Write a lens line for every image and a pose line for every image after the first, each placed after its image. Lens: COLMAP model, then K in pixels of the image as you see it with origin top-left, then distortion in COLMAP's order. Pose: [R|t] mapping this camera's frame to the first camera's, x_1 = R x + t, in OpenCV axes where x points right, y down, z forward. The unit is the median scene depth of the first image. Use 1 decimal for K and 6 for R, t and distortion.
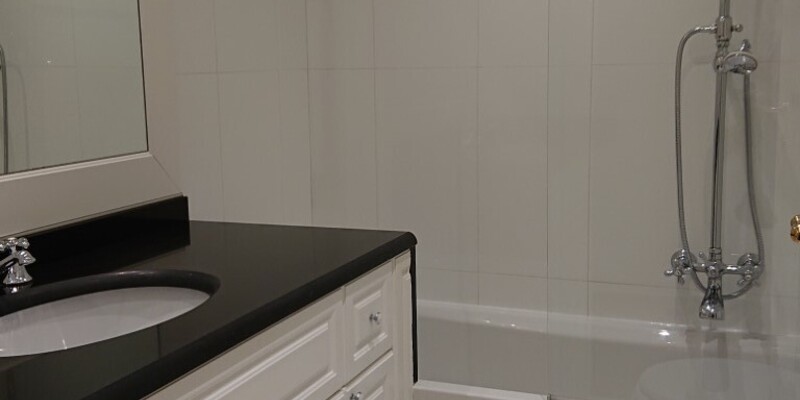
lens RADIAL K [[935.9, 0, 400.0], [0, 935.9, 200.0], [0, 0, 1]] dist [0.312385, 0.003095]
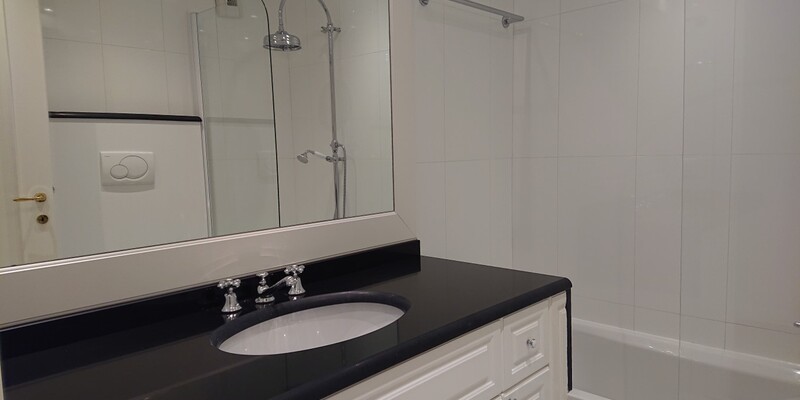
lens RADIAL K [[546.7, 0, 400.0], [0, 546.7, 200.0], [0, 0, 1]] dist [0.168913, -0.175139]
pose [[0.935806, 0.031590, -0.351097, 0.071361], [-0.051881, 0.997473, -0.048535, -0.029628], [0.348677, 0.063634, 0.935080, 0.179861]]
